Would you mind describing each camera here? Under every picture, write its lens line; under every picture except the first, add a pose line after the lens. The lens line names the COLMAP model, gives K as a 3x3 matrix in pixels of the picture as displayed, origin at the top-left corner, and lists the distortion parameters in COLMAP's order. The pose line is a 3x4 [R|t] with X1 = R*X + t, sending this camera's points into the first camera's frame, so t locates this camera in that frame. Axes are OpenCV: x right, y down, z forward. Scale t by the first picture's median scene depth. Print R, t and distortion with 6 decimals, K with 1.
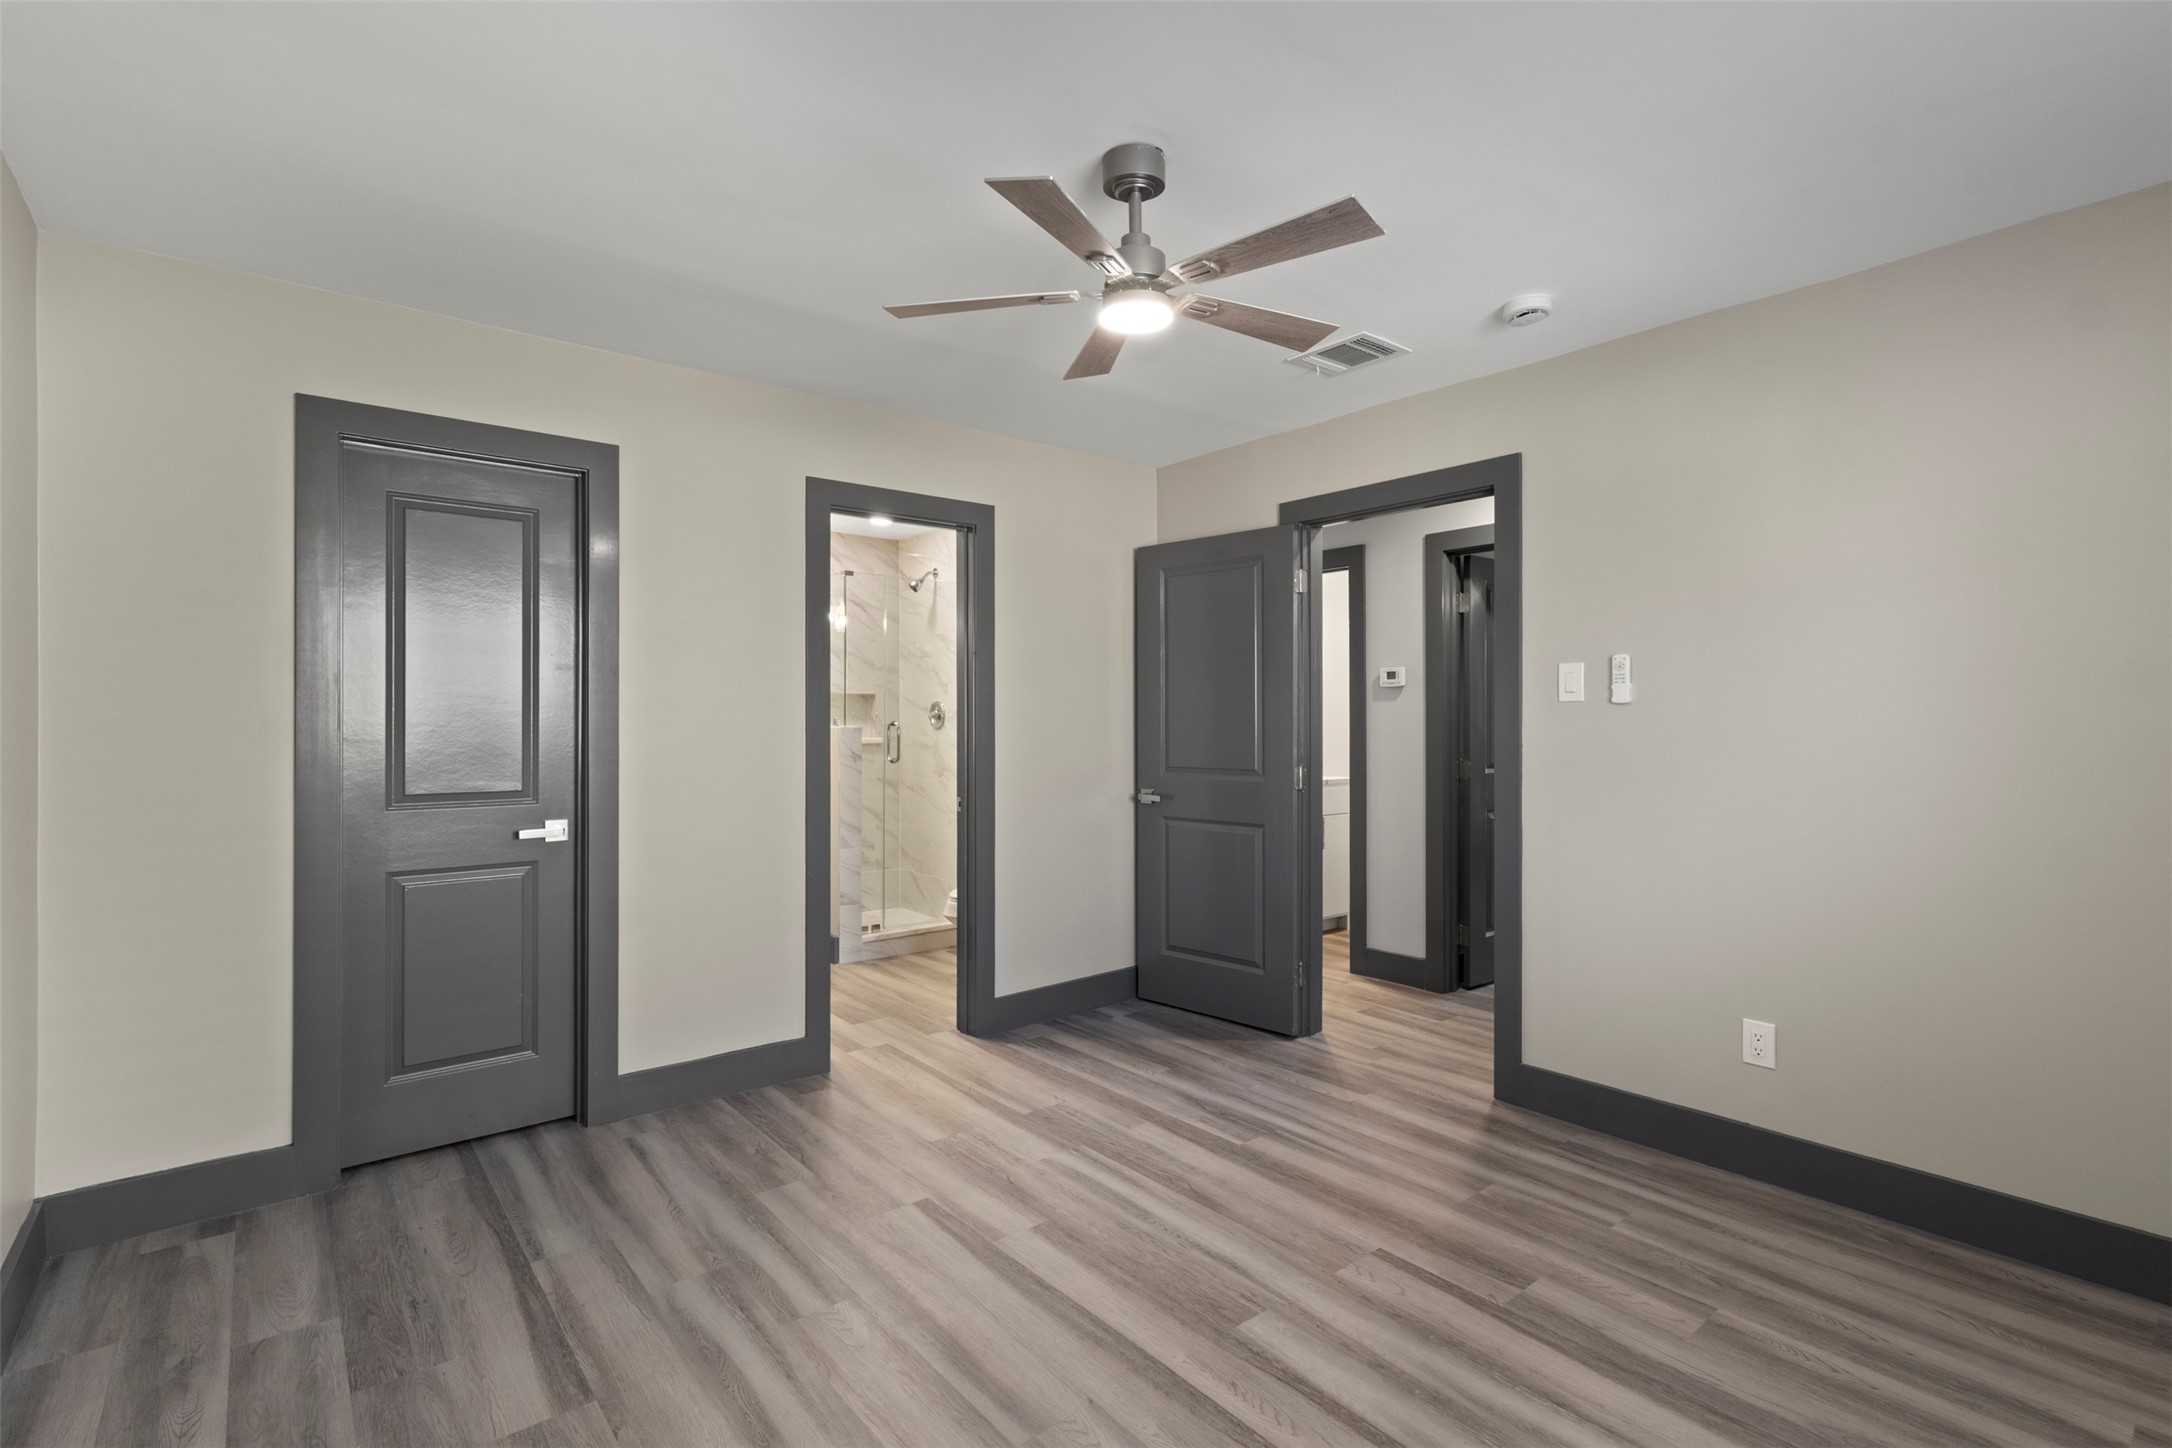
lens RADIAL K [[1005.2, 0, 1092.0], [0, 1005.2, 714.3], [0, 0, 1]] dist [0.003383, 0.000085]
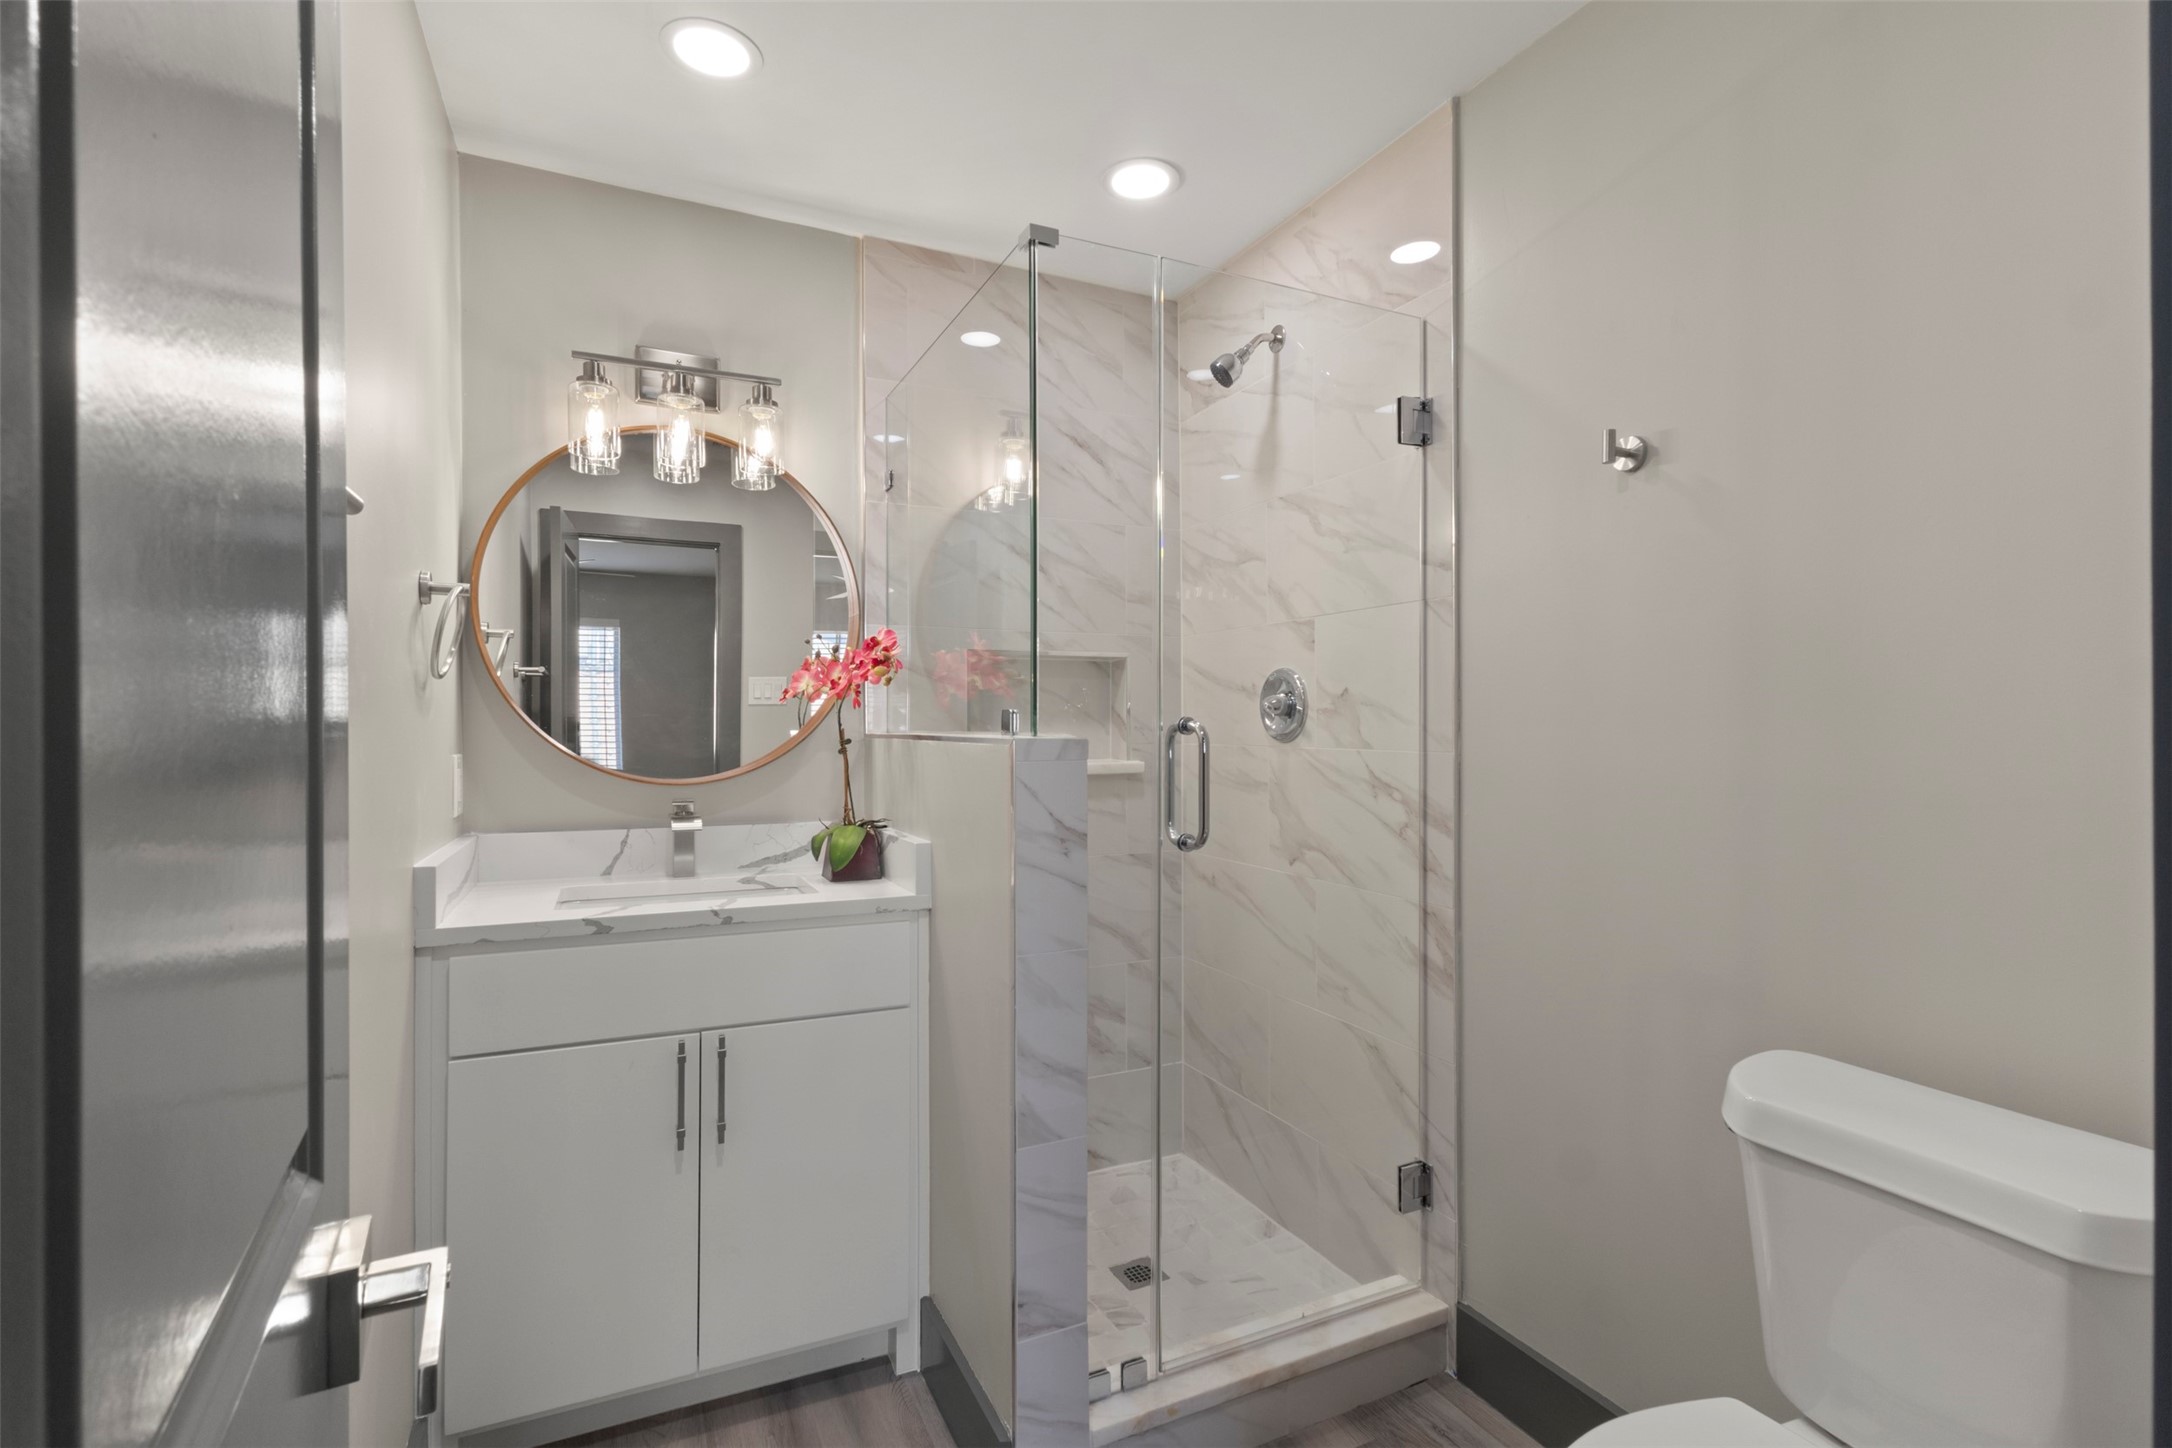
lens RADIAL K [[1005.2, 0, 1087.7], [0, 1005.2, 724.6], [0, 0, 1]] dist [0.003383, 0.000085]
pose [[0.969980, -0.005934, -0.243112, -0.132545], [0.005186, 0.999980, -0.003714, 0.009362], [0.243129, 0.002341, 0.969991, 0.604653]]
